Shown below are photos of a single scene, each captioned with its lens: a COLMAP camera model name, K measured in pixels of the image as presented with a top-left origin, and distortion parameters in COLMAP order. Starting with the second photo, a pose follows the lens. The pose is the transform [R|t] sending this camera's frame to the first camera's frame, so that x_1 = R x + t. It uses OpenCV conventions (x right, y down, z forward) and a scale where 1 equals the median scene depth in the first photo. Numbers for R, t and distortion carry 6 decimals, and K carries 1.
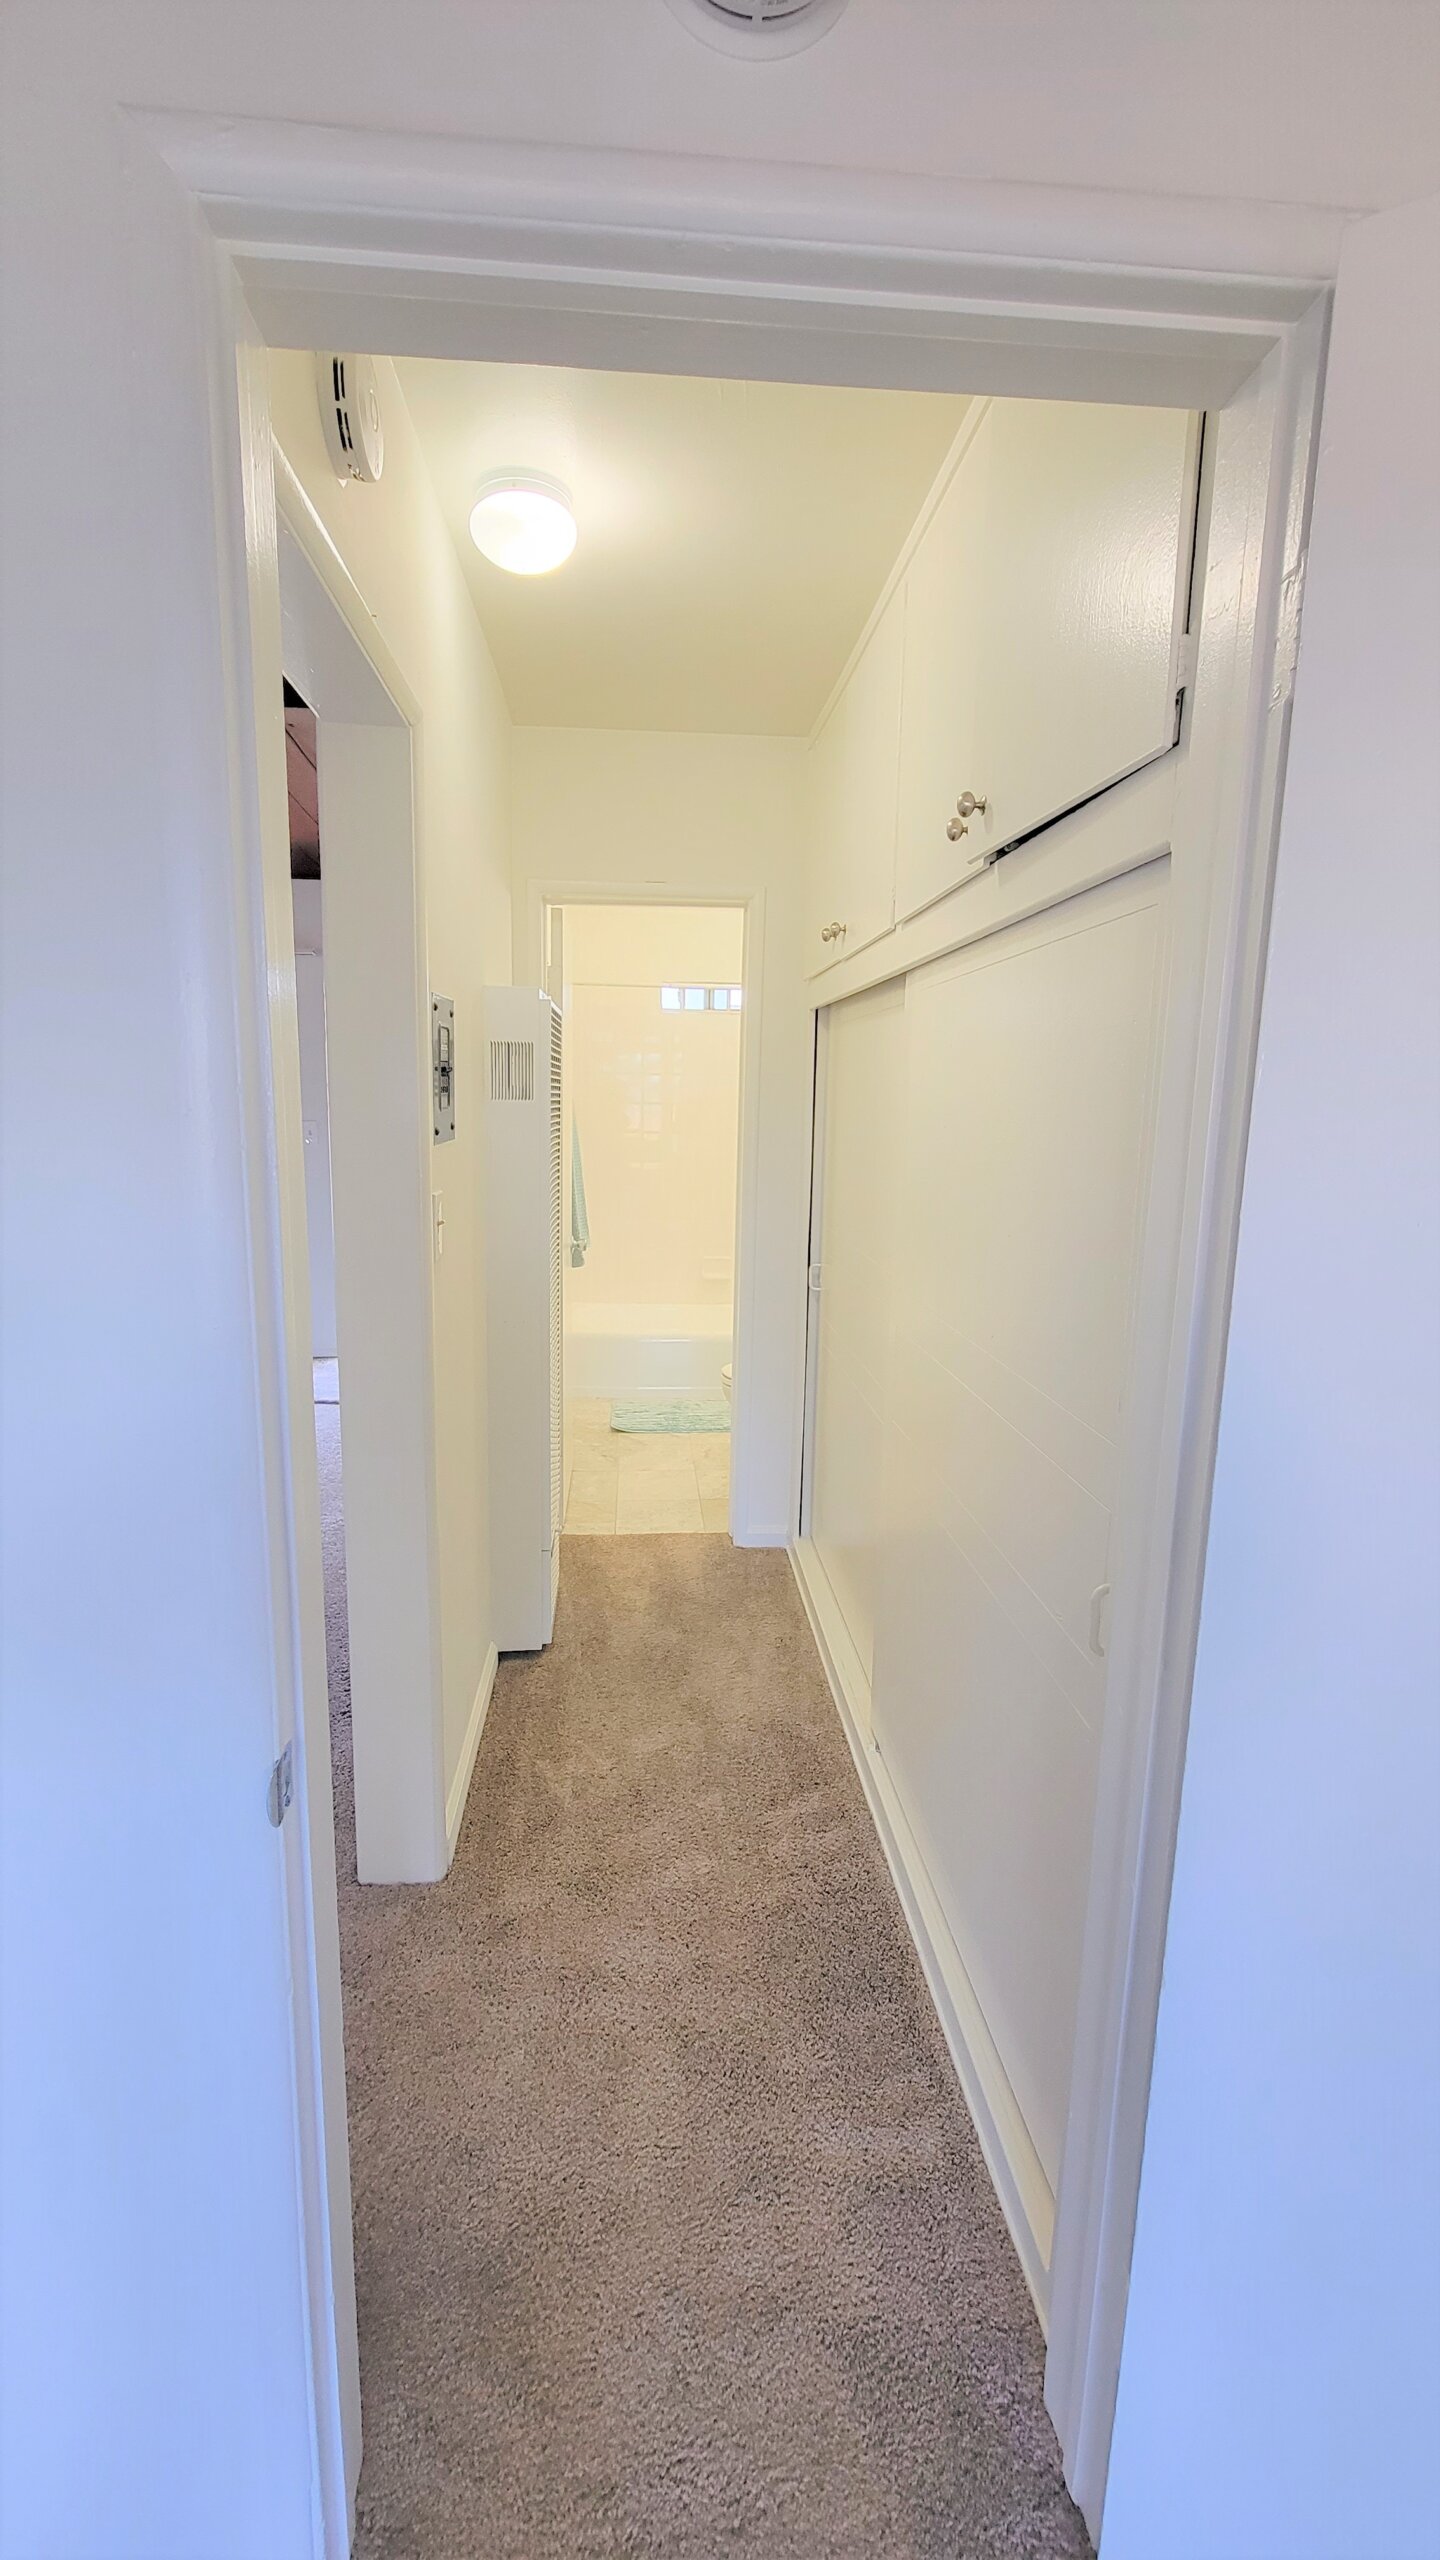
lens RADIAL K [[1066.7, 0, 718.5], [0, 1066.7, 1276.9], [0, 0, 1]] dist [-0.000406, -0.000177]
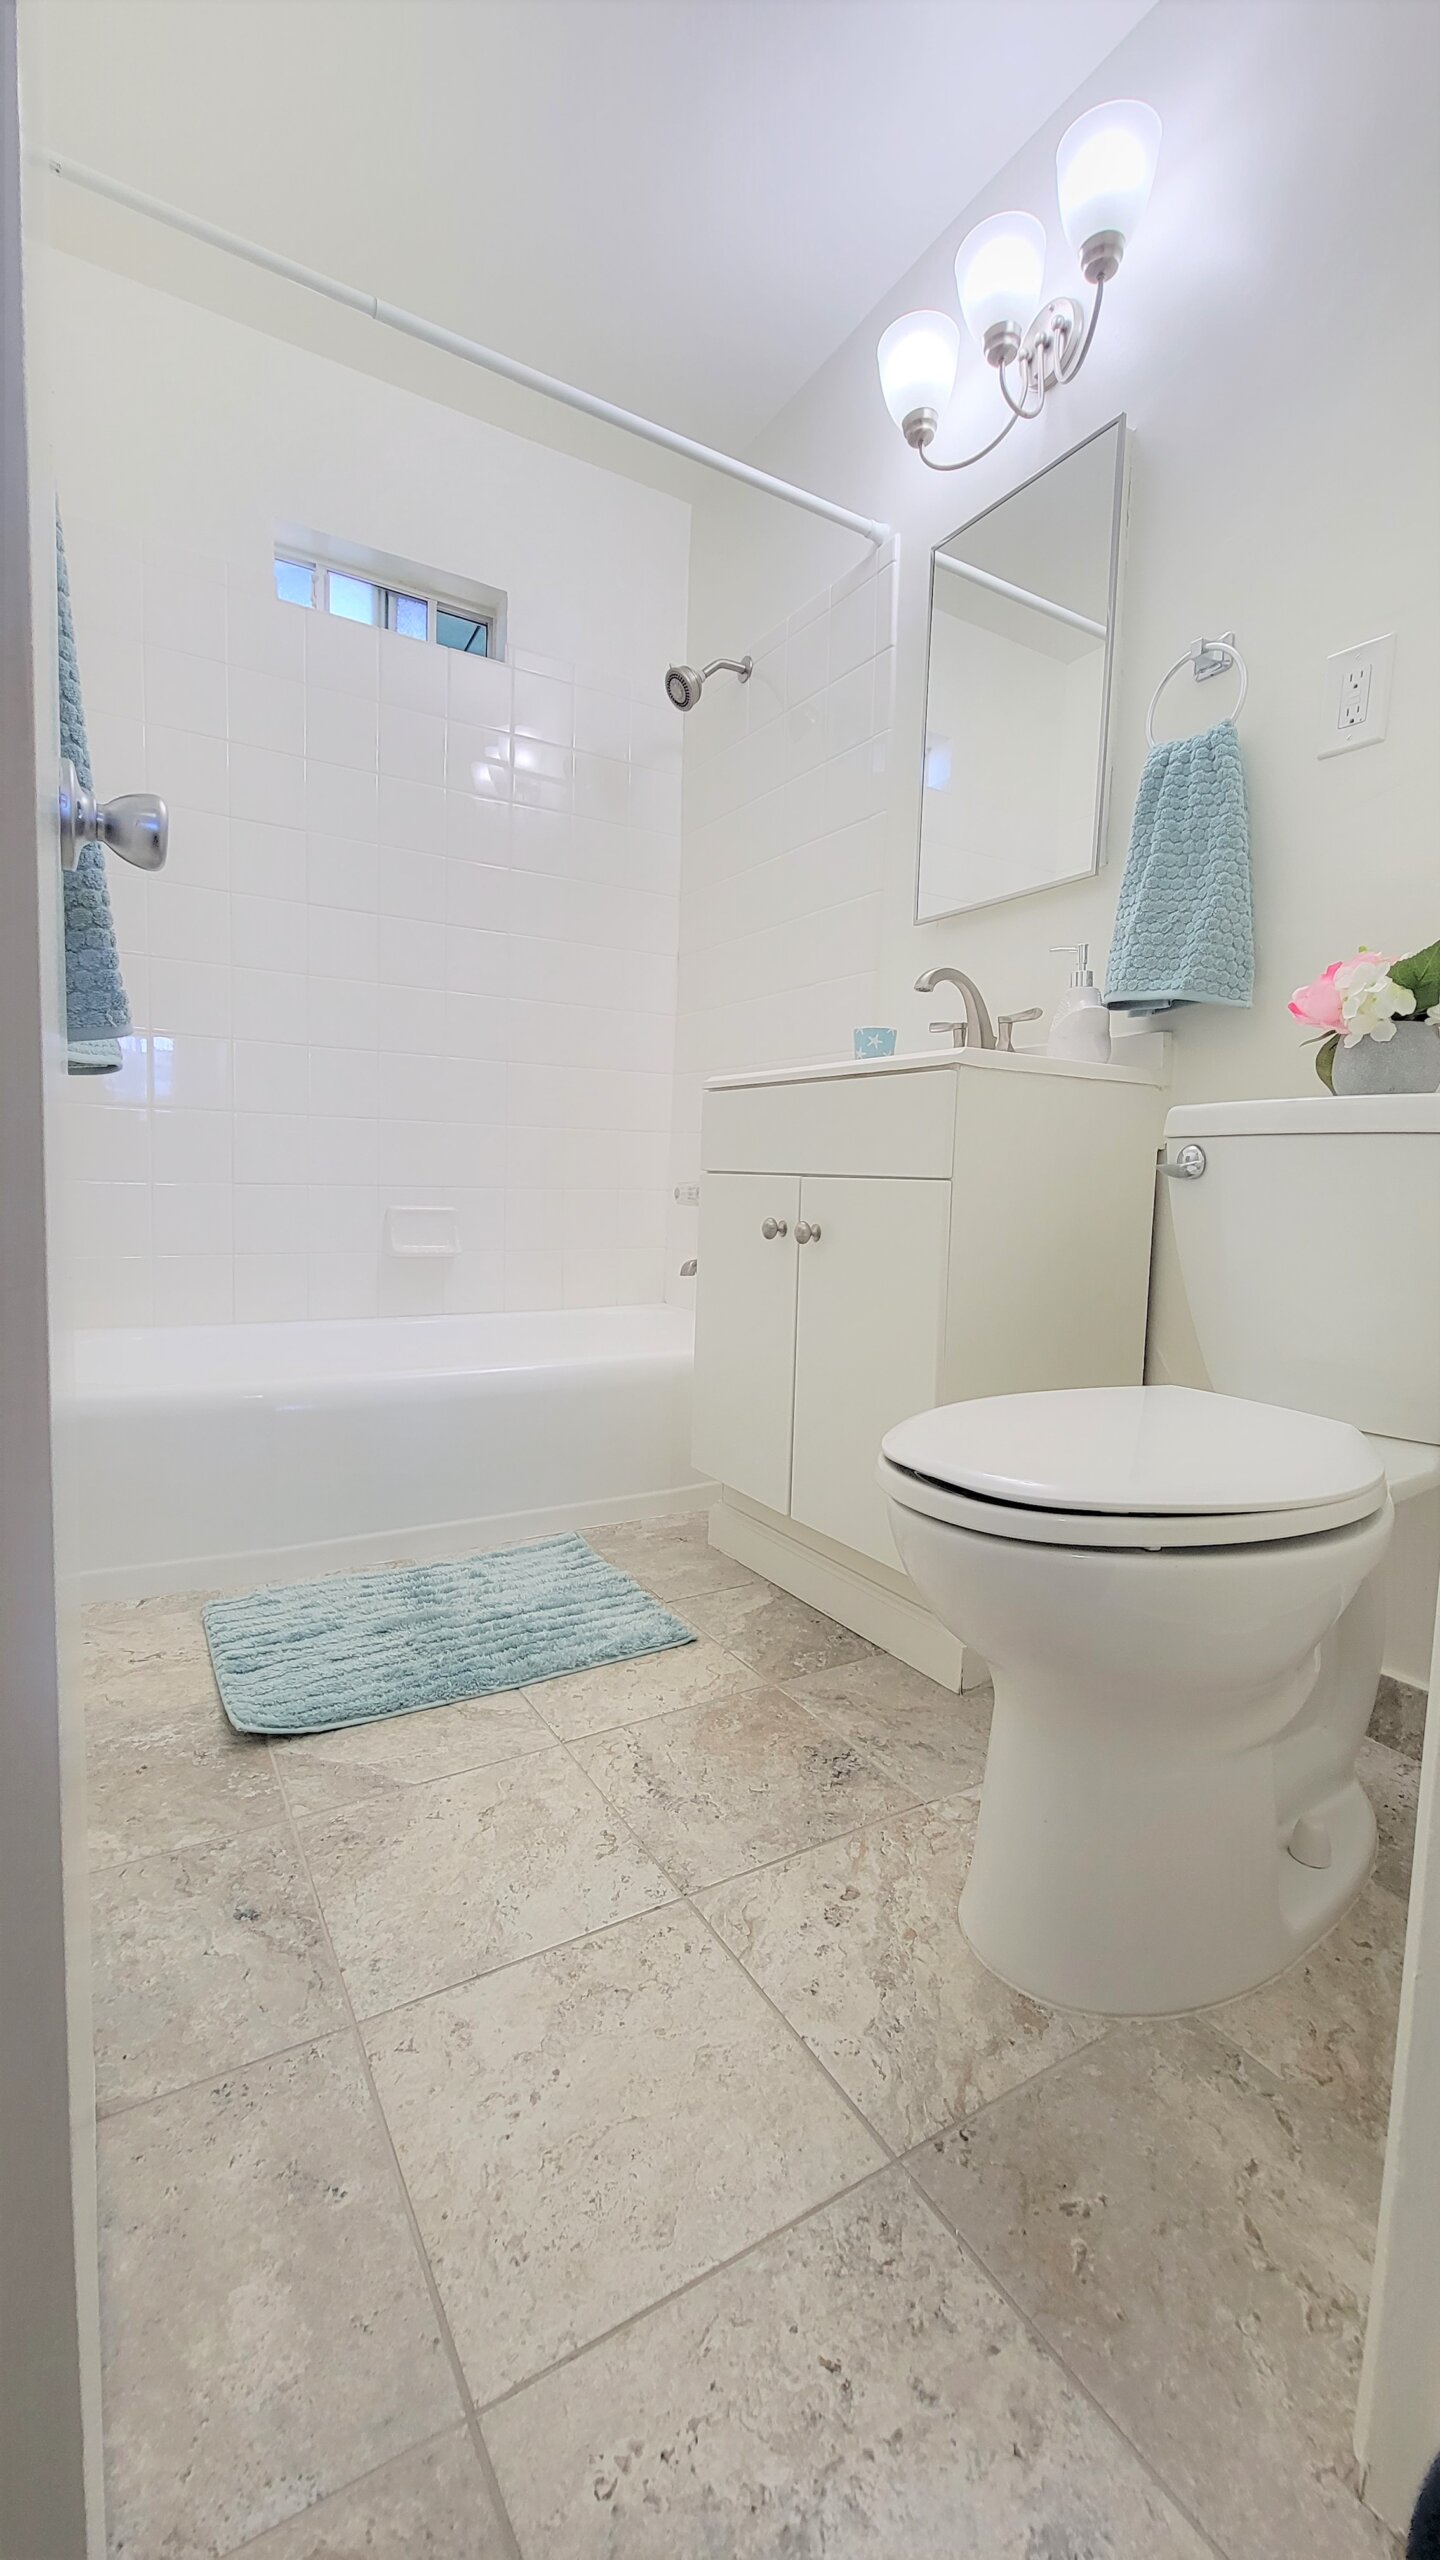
lens RADIAL K [[1066.7, 0, 728.8], [0, 1066.7, 1279.5], [0, 0, 1]] dist [-0.000406, -0.000177]
pose [[0.895221, -0.030969, 0.444545, -0.103432], [0.059811, 0.996906, -0.050997, 0.050920], [-0.441590, 0.072242, 0.894304, 0.695214]]
